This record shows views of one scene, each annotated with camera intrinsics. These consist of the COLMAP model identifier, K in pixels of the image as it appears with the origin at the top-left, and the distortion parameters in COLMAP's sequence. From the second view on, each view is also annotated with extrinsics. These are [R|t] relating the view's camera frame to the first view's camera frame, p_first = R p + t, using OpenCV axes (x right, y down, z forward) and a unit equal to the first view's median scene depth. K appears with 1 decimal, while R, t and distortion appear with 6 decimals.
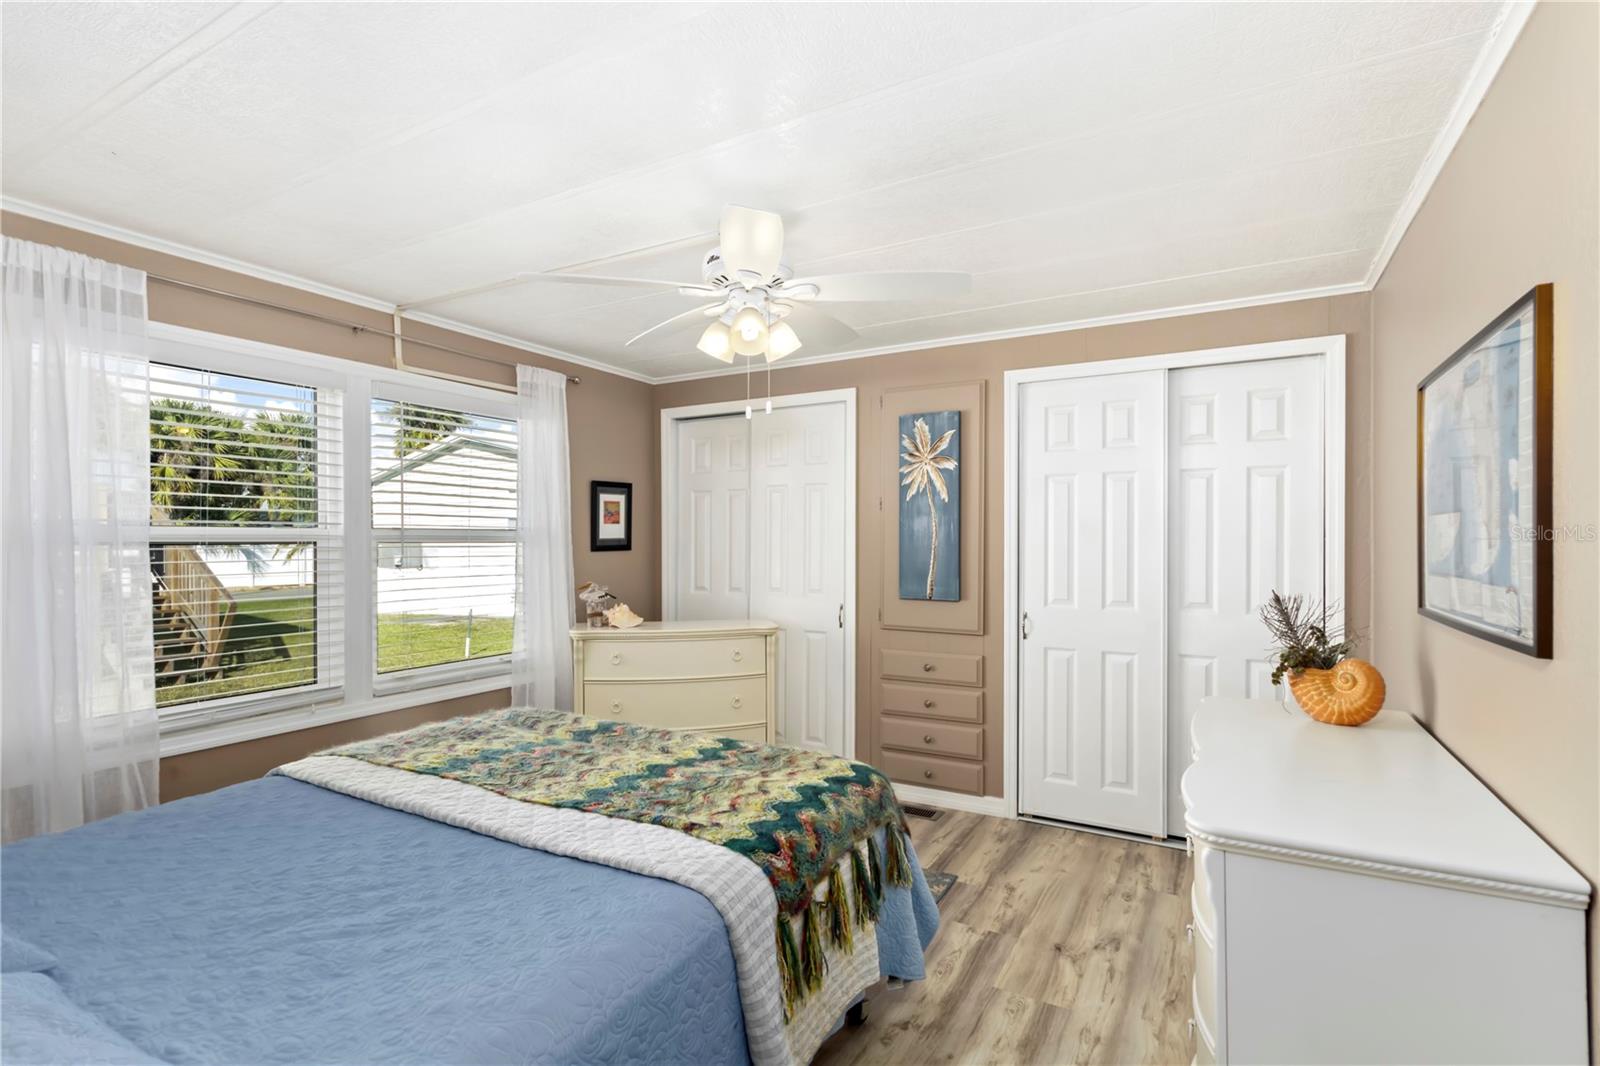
lens RADIAL K [[750.3, 0, 804.3], [0, 750.3, 539.6], [0, 0, 1]] dist [0.006380, 0.000243]
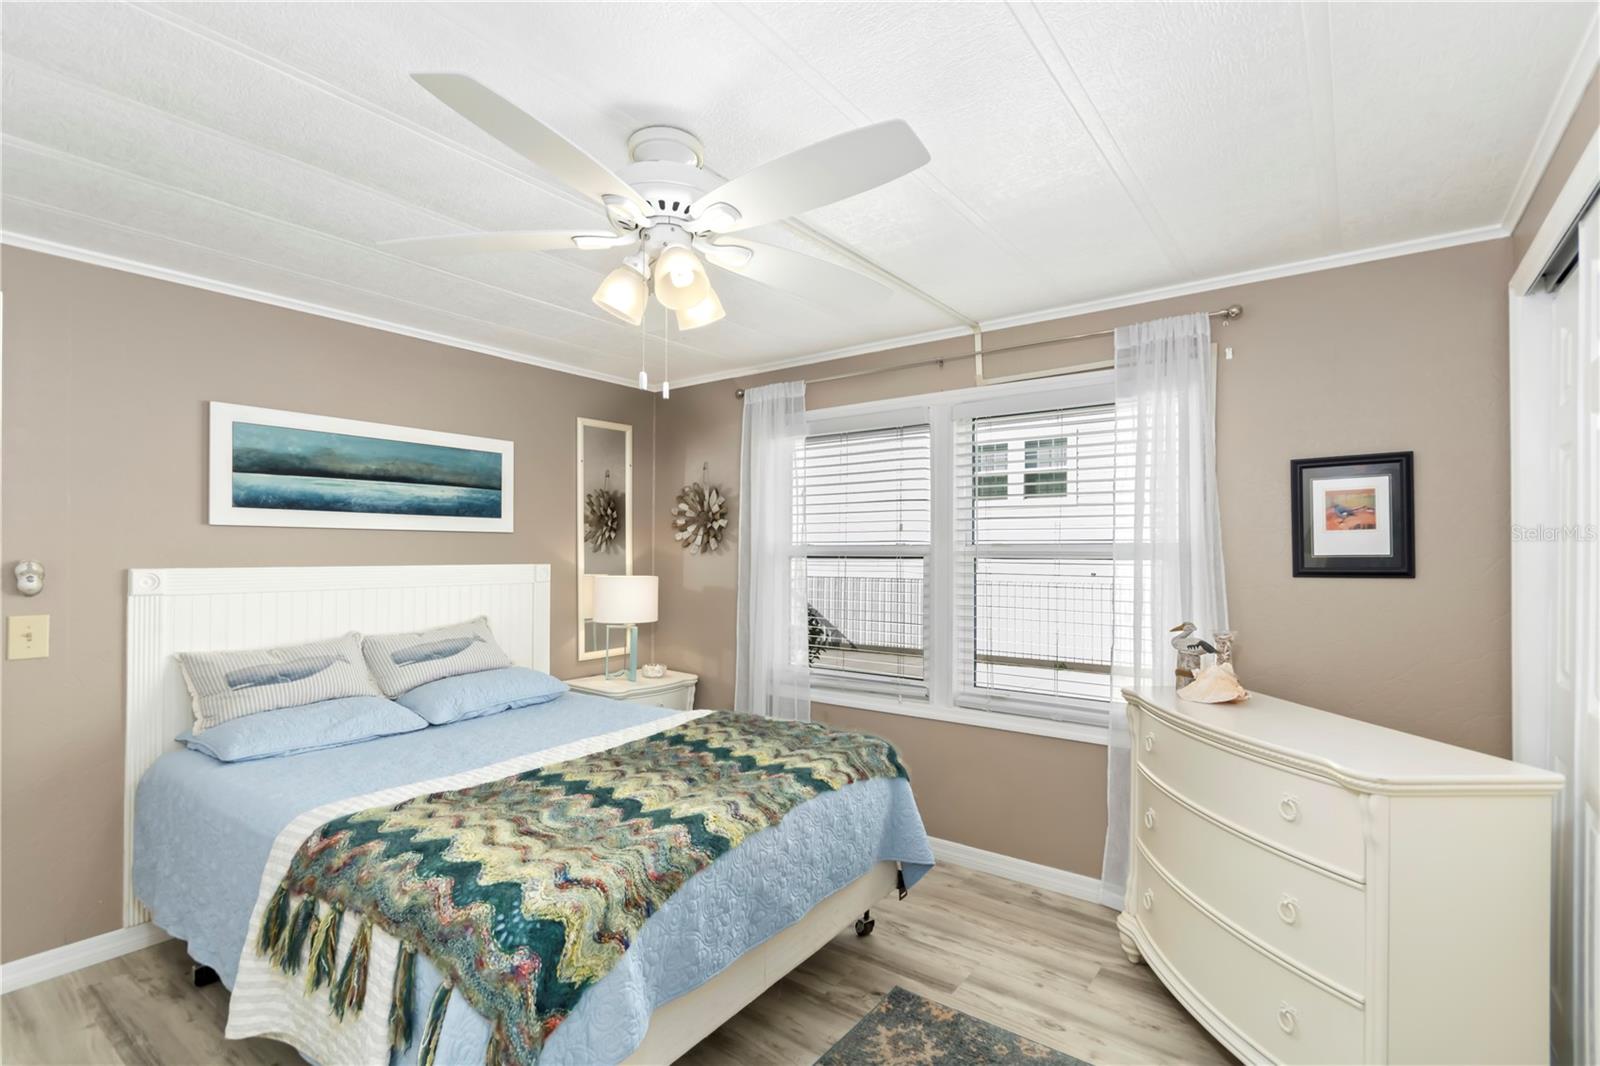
lens RADIAL K [[750.3, 0, 802.7], [0, 750.3, 541.2], [0, 0, 1]] dist [0.006380, 0.000243]
pose [[-0.120412, -0.014226, -0.992622, 0.470187], [-0.002108, 0.999899, -0.014075, -0.004592], [0.992722, 0.000397, -0.120430, 0.869797]]
